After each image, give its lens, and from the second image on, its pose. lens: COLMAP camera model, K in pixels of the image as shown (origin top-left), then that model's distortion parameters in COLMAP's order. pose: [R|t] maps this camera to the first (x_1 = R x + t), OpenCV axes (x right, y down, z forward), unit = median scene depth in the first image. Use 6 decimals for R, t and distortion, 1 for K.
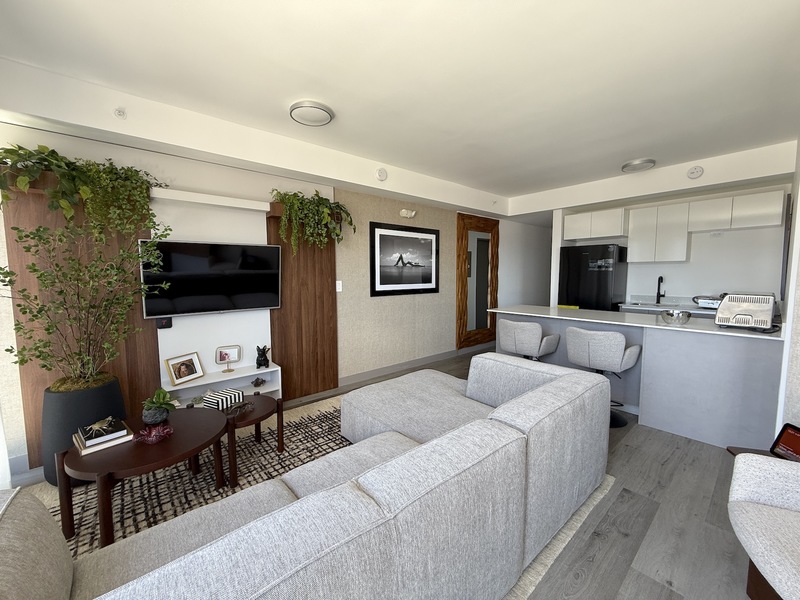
lens RADIAL K [[318.4, 0, 396.7], [0, 318.4, 300.3], [0, 0, 1]] dist [-0.001930, 0.000192]
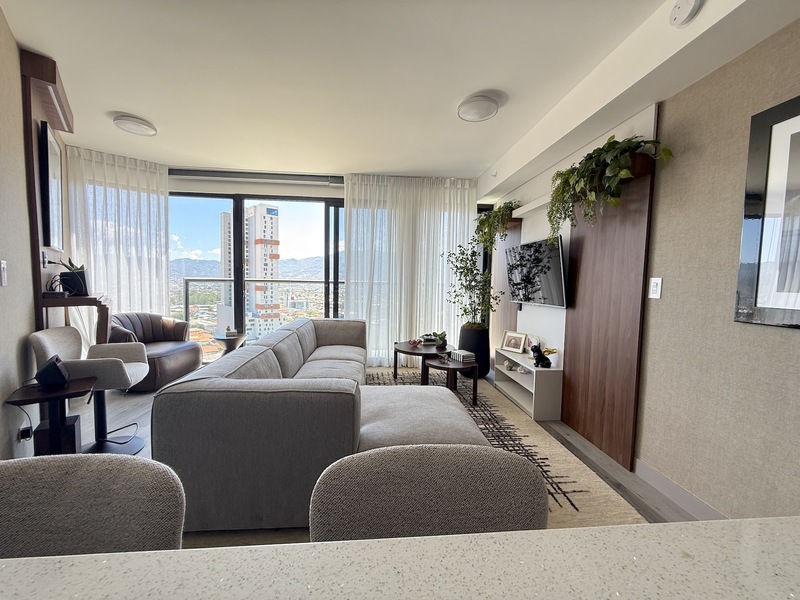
lens RADIAL K [[318.4, 0, 396.7], [0, 318.4, 300.3], [0, 0, 1]] dist [-0.001930, 0.000192]
pose [[-0.584703, 0.045292, -0.809982, 0.557623], [-0.082619, 0.989924, 0.114994, -0.056813], [0.807030, 0.134157, -0.575069, 1.100535]]
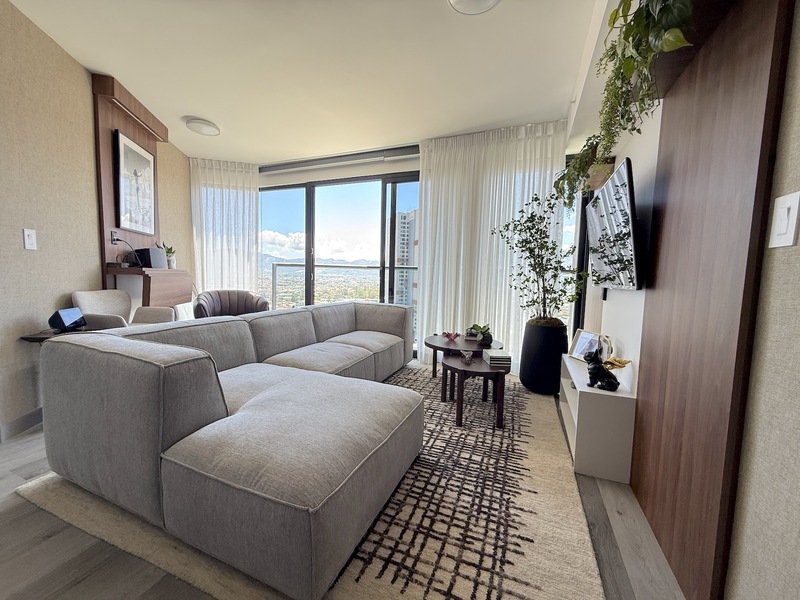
lens RADIAL K [[318.4, 0, 396.7], [0, 318.4, 300.3], [0, 0, 1]] dist [-0.001930, 0.000192]
pose [[-0.889661, 0.017970, -0.456268, 0.158444], [-0.058096, 0.986651, 0.152137, -0.011554], [0.452911, 0.161858, -0.876741, 1.232375]]
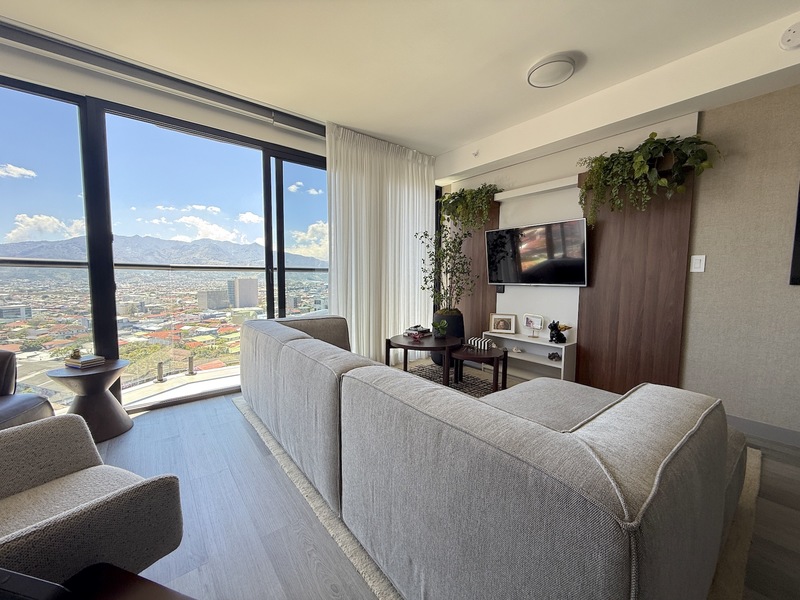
lens RADIAL K [[320.5, 0, 398.5], [0, 320.5, 299.0], [0, 0, 1]] dist [-0.001526, -0.000008]
pose [[-0.037656, 0.078593, -0.996195, 0.563741], [-0.089254, 0.992653, 0.081688, 0.031695], [0.995297, 0.091990, -0.030364, 0.484813]]
